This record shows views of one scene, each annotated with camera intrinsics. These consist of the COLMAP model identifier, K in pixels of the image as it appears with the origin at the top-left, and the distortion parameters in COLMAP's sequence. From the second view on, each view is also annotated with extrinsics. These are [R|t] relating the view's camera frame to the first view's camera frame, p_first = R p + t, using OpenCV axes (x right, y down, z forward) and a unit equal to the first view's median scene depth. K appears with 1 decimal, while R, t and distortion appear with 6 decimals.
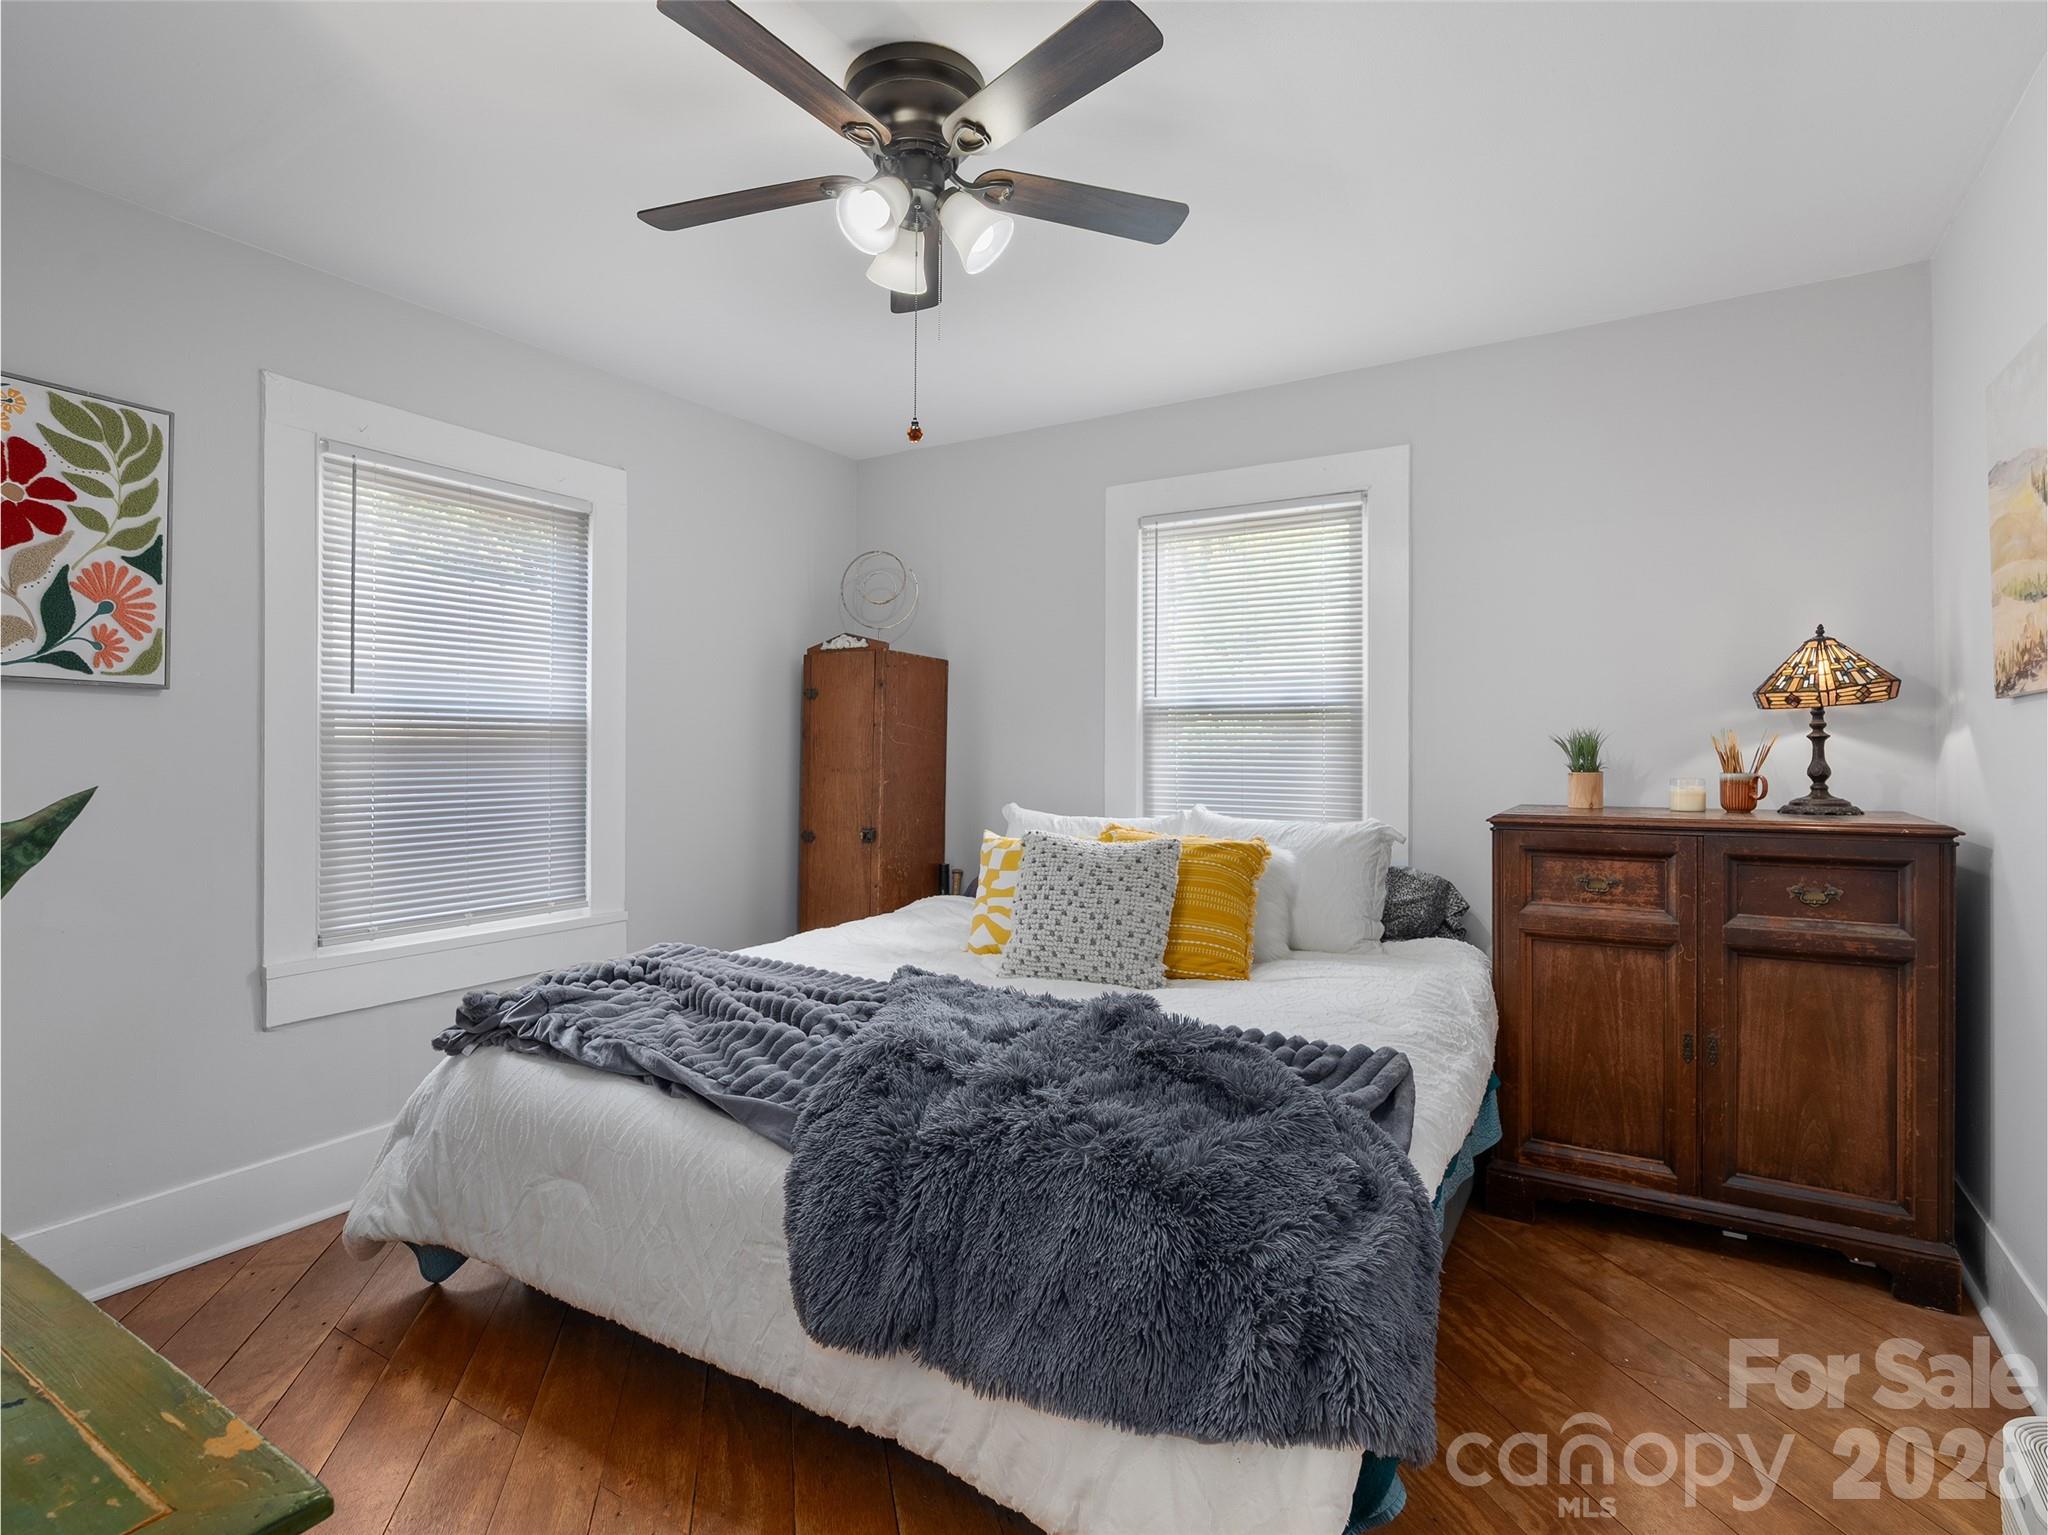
lens RADIAL K [[1036.9, 0, 1024.0], [0, 1036.9, 767.5], [0, 0, 1]] dist [-0.006780, -0.000142]
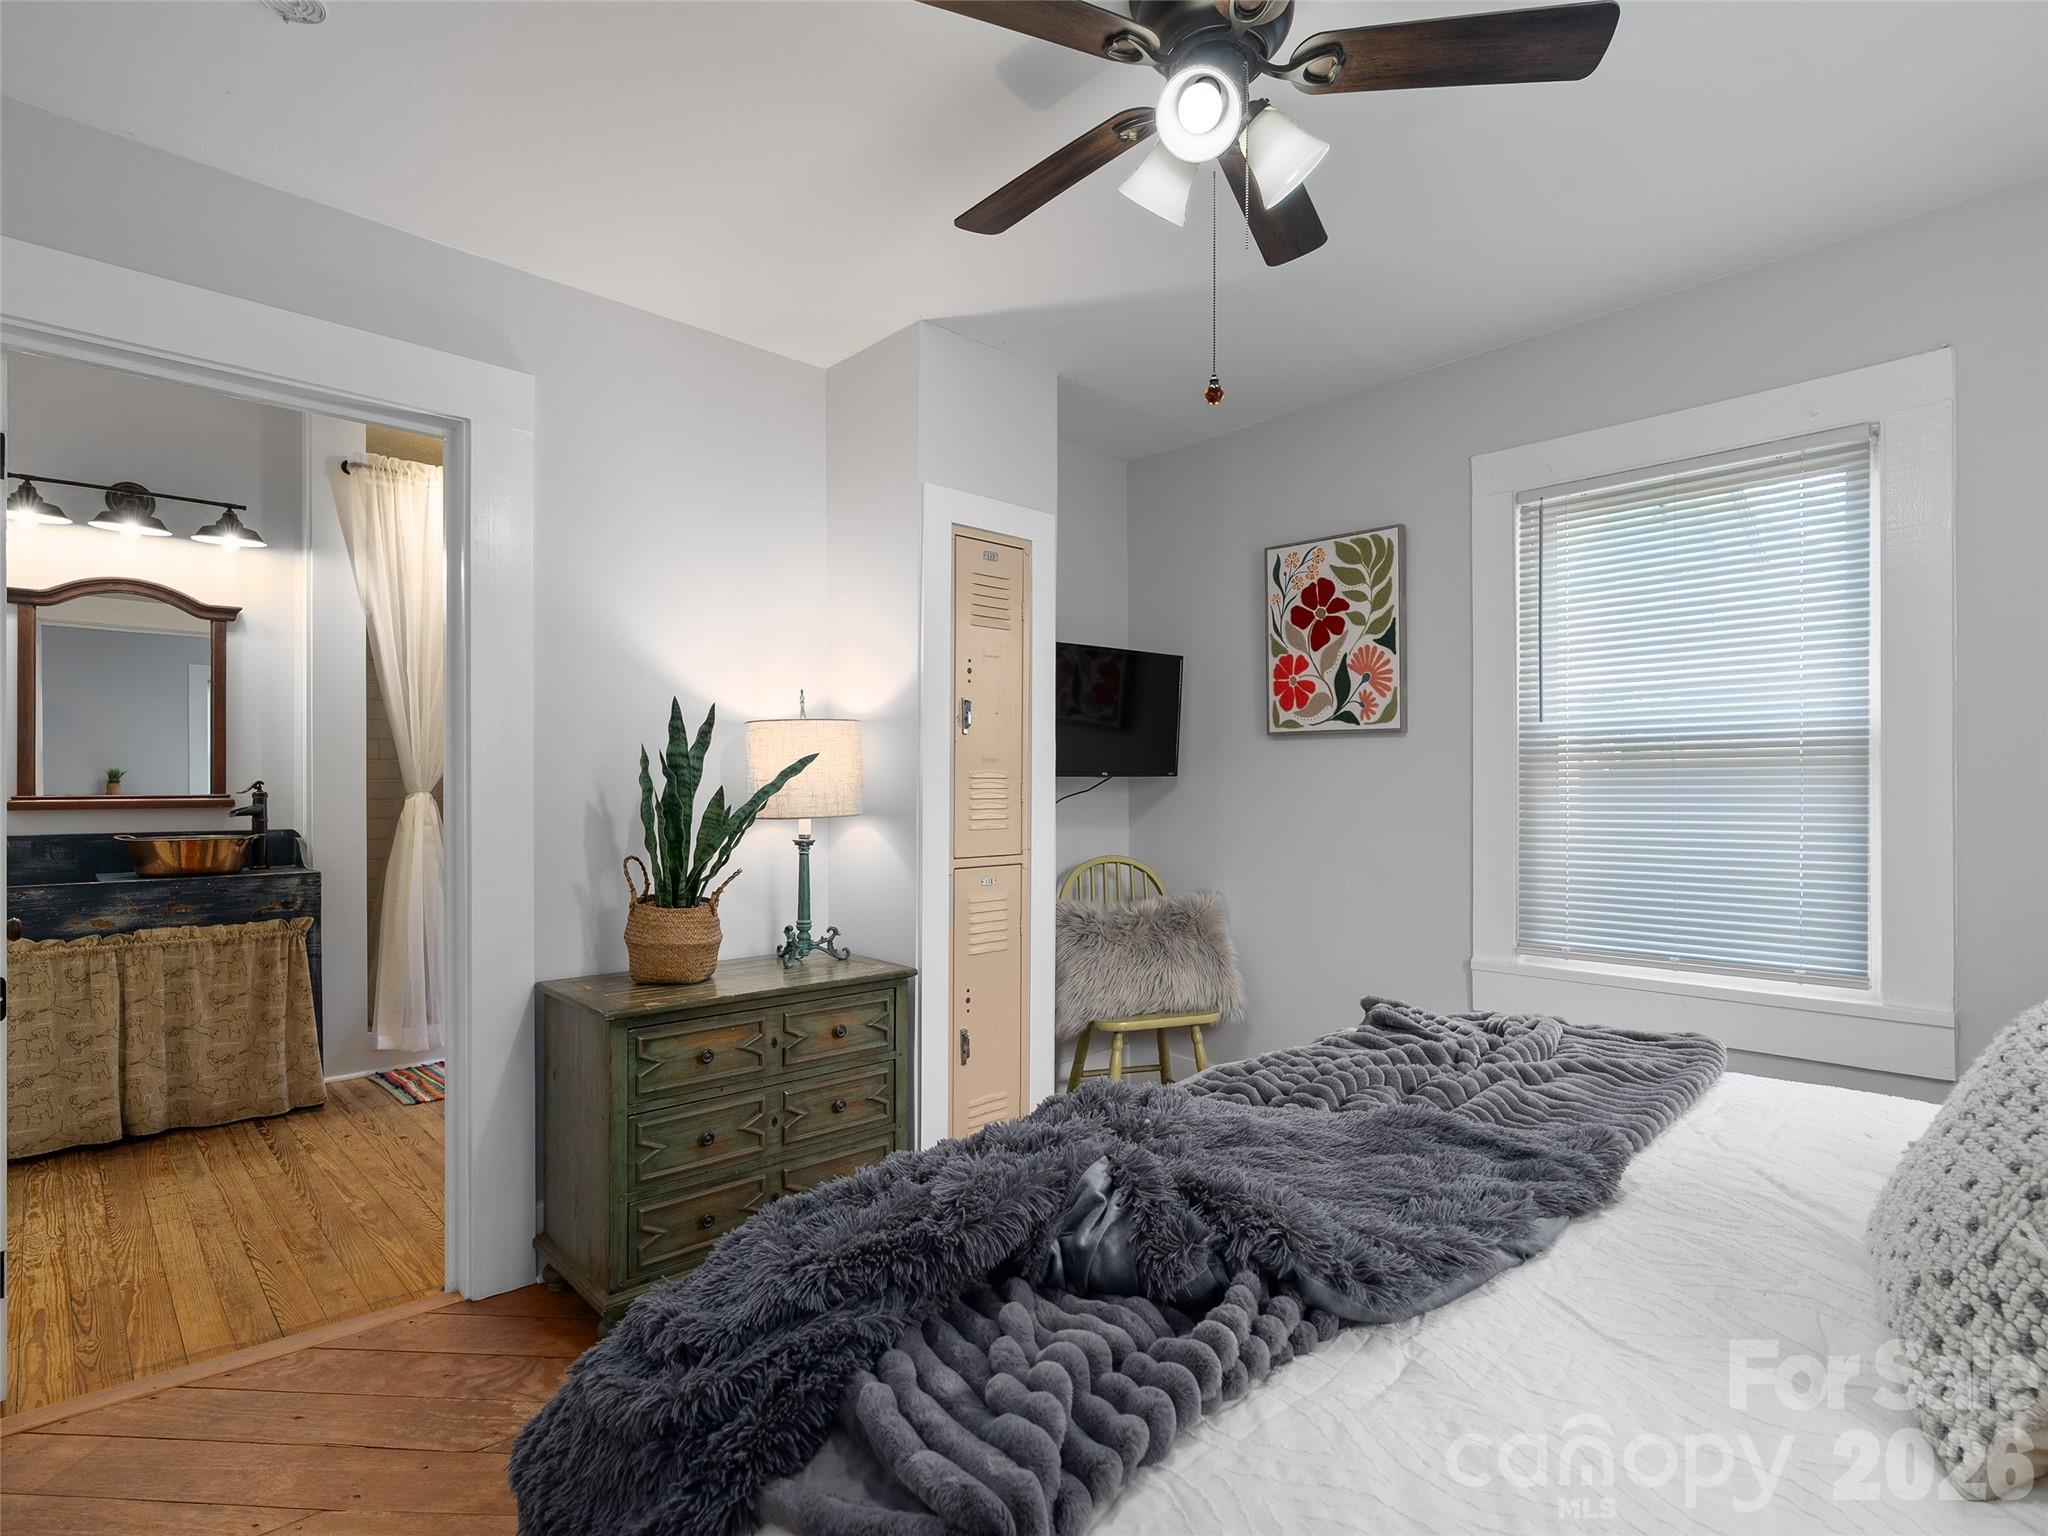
lens RADIAL K [[1036.9, 0, 1024.0], [0, 1036.9, 768.0], [0, 0, 1]] dist [-0.006780, -0.000142]
pose [[-0.265646, -0.018192, -0.963899, 0.617252], [-0.010103, 0.999820, -0.016086, -0.002183], [0.964018, 0.005465, -0.265782, 0.929194]]
